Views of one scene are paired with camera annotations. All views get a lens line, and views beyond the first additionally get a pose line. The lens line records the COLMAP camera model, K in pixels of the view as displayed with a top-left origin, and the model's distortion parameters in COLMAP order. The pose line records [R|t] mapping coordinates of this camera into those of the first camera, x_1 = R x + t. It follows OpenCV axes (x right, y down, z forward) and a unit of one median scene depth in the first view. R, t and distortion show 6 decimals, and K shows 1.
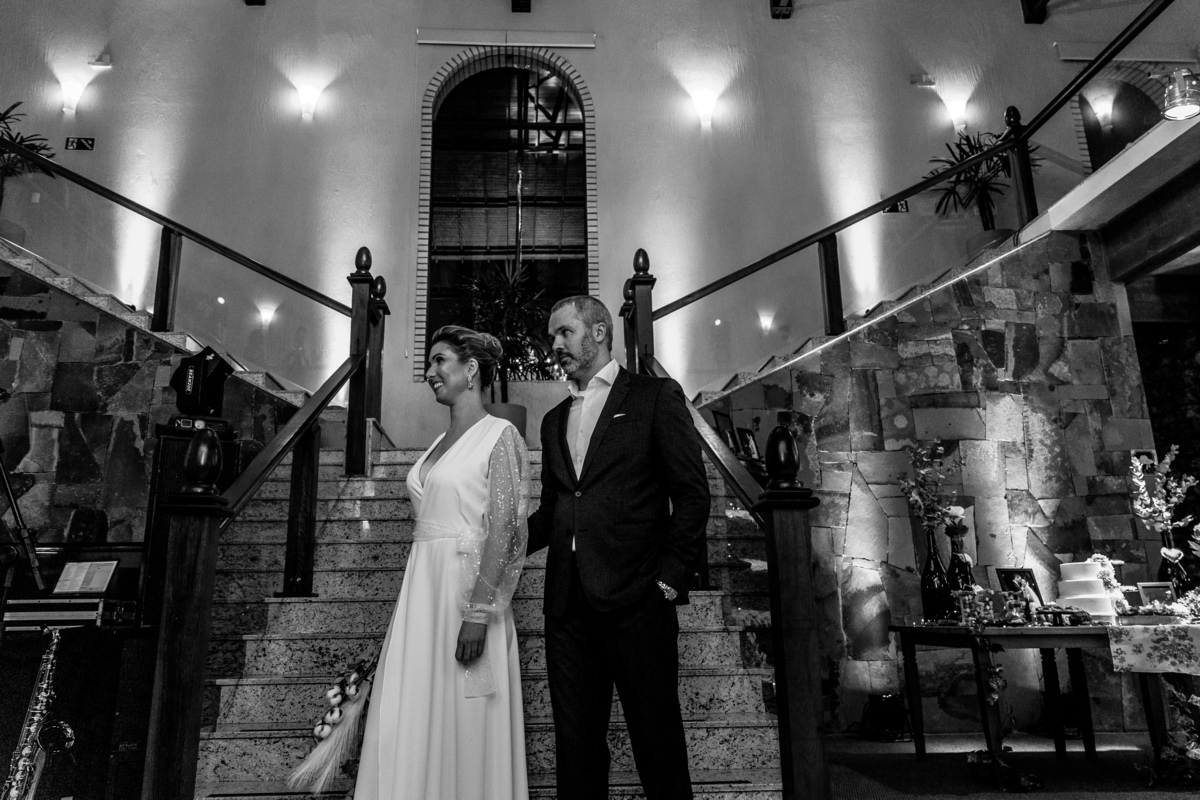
lens RADIAL K [[851.4, 0, 561.0], [0, 851.4, 398.4], [0, 0, 1]] dist [0.013296, -0.001322]
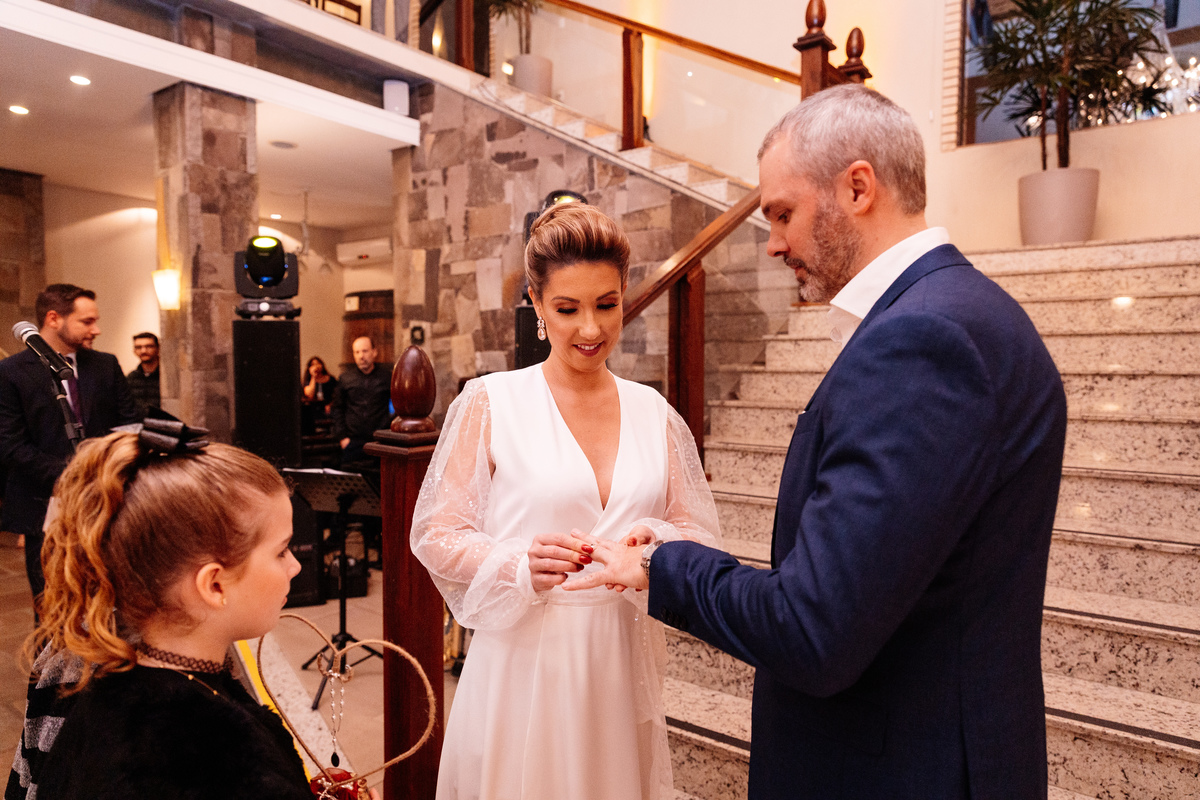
lens RADIAL K [[794.5, 0, 602.3], [0, 794.5, 403.8], [0, 0, 1]] dist [0.011193, -0.002546]
pose [[0.771692, 0.048966, -0.634108, 0.088891], [0.143210, 0.958048, 0.248263, -0.033380], [0.619663, -0.282393, 0.732306, 0.266601]]
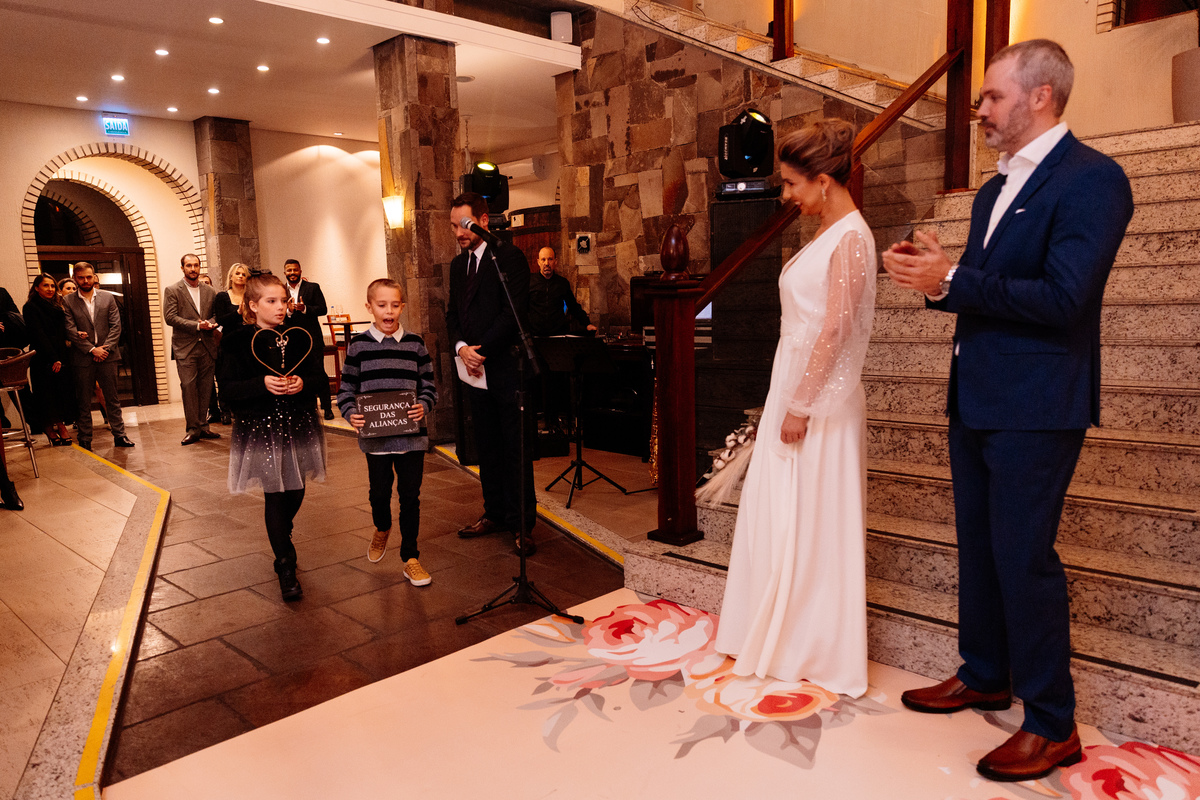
lens RADIAL K [[872.0, 0, 566.3], [0, 872.0, 419.5], [0, 0, 1]] dist [0.018207, -0.005650]
pose [[0.658361, 0.097993, -0.746296, 0.206511], [0.210650, 0.927884, 0.307666, -0.057574], [0.722625, -0.359763, 0.590240, 0.030056]]
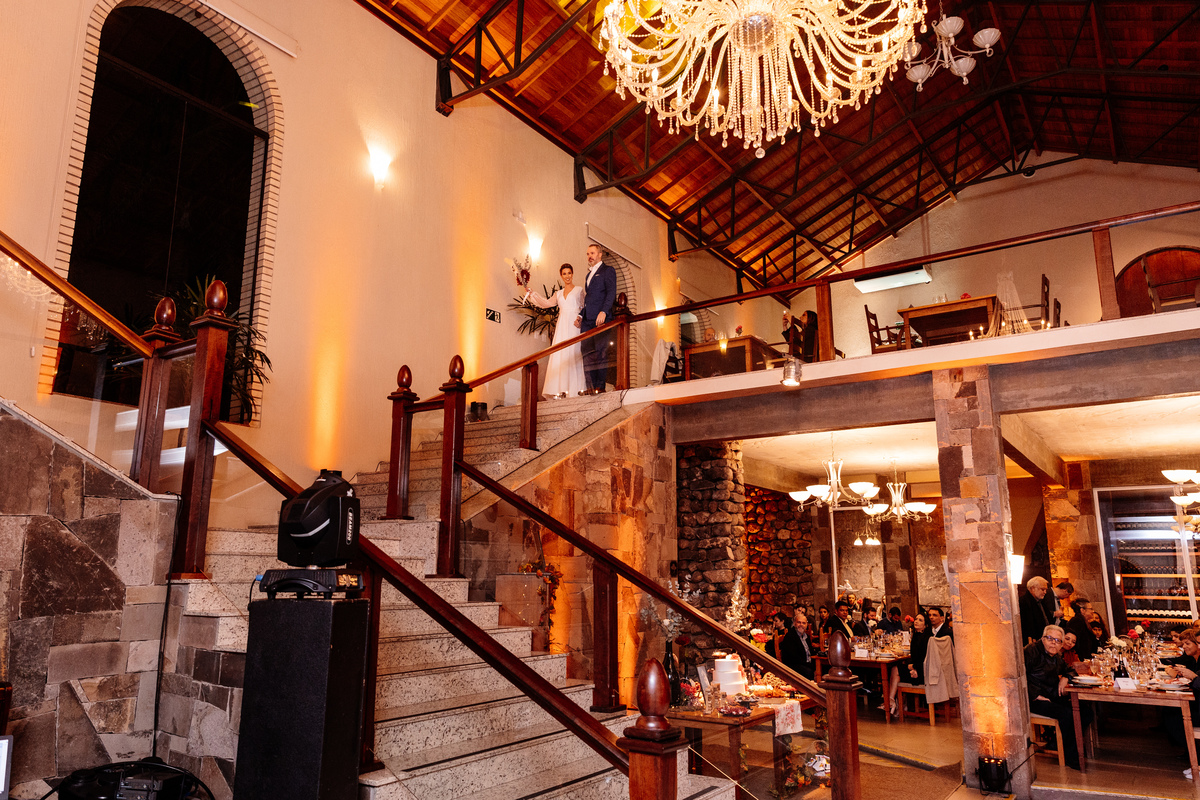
lens RADIAL K [[836.2, 0, 584.7], [0, 836.2, 402.1], [0, 0, 1]] dist [0.013366, -0.000360]
pose [[0.603928, 0.178479, 0.776799, -0.624492], [-0.208306, 0.976076, -0.062316, -0.088944], [-0.769337, -0.124178, 0.626658, 0.224906]]
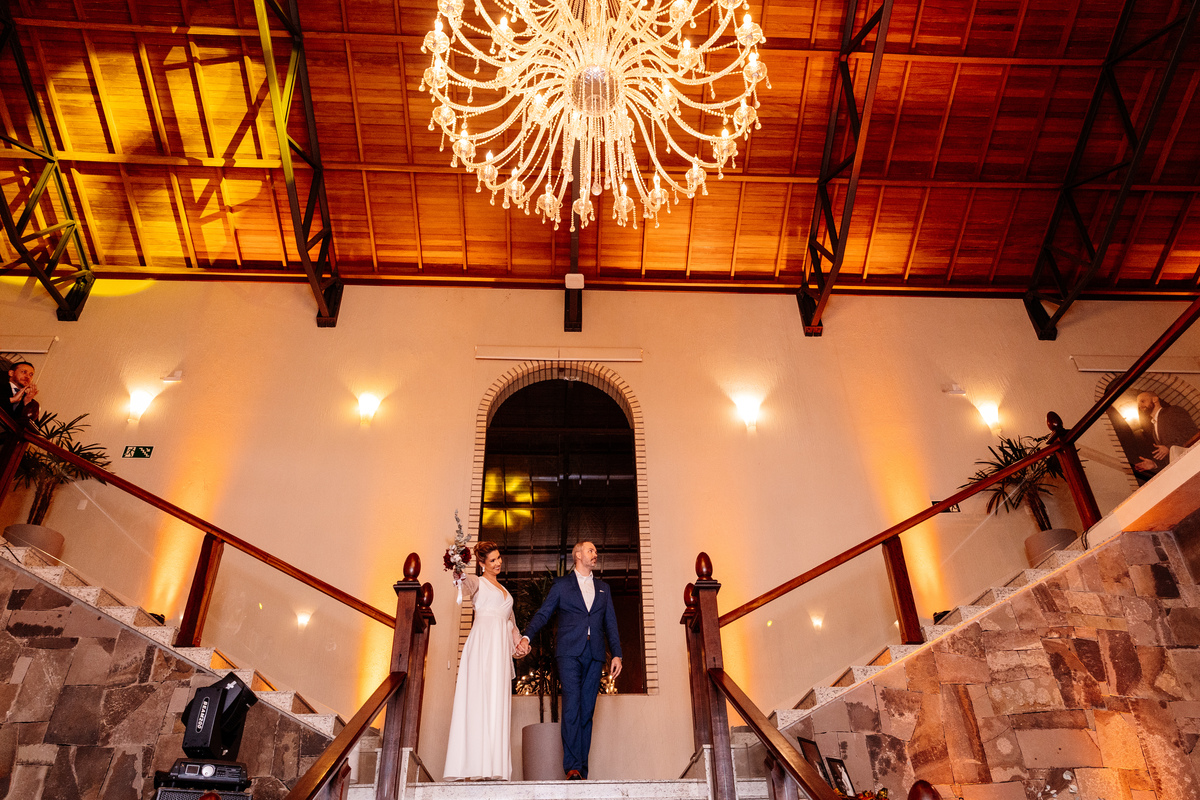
lens RADIAL K [[830.3, 0, 606.9], [0, 830.3, 407.3], [0, 0, 1]] dist [0.008252, 0.004652]
pose [[0.999927, -0.005191, 0.010938, -0.024131], [0.008535, 0.942987, -0.332720, -0.020184], [-0.008587, 0.332789, 0.942962, 0.066505]]
